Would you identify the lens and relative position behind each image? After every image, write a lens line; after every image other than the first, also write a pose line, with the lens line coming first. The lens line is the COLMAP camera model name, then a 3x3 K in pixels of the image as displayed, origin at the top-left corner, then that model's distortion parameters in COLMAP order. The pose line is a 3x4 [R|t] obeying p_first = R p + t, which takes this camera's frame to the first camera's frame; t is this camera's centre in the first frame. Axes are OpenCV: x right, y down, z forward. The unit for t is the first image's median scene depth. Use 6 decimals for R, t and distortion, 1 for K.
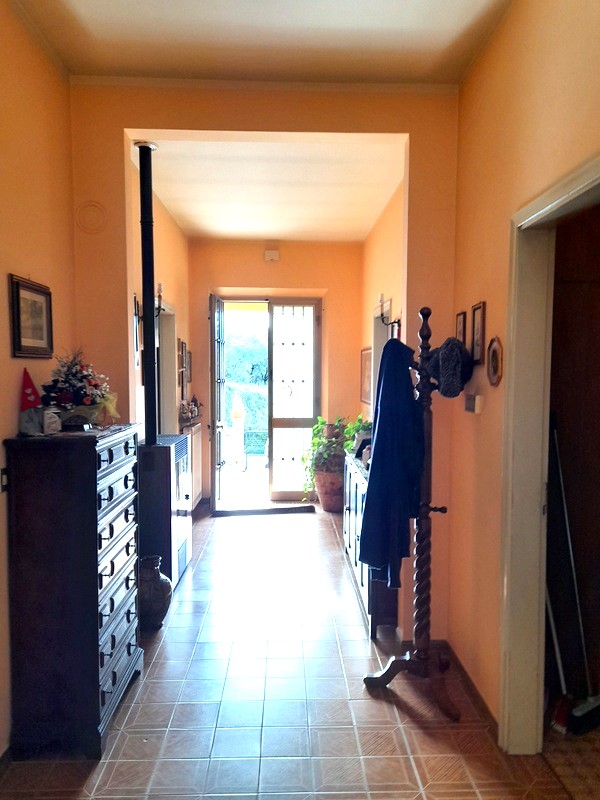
lens RADIAL K [[585.2, 0, 299.5], [0, 585.2, 400.9], [0, 0, 1]] dist [0.069982, -0.070353]
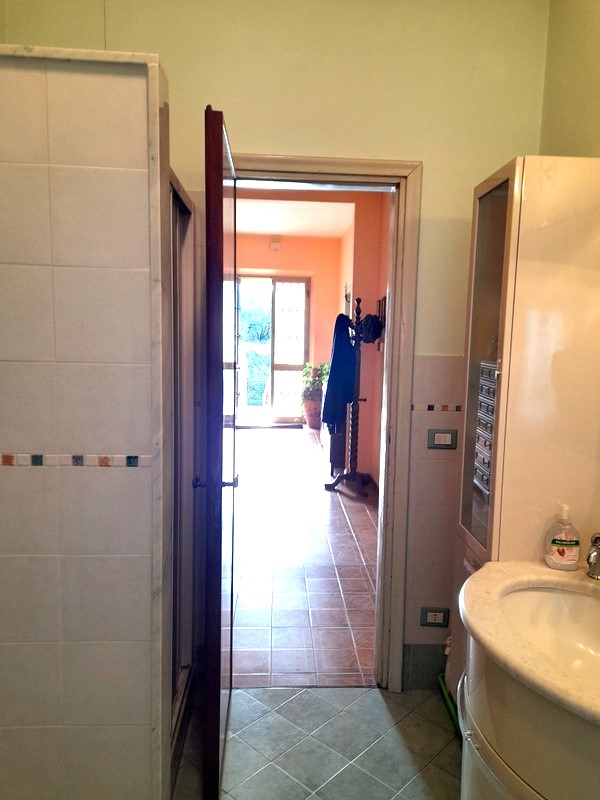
lens RADIAL K [[585.2, 0, 303.5], [0, 585.2, 401.2], [0, 0, 1]] dist [0.069982, -0.070353]
pose [[0.999647, 0.017968, 0.019553, -0.001867], [-0.019259, 0.997503, 0.067953, 0.024826], [-0.018283, -0.068305, 0.997497, -0.430253]]
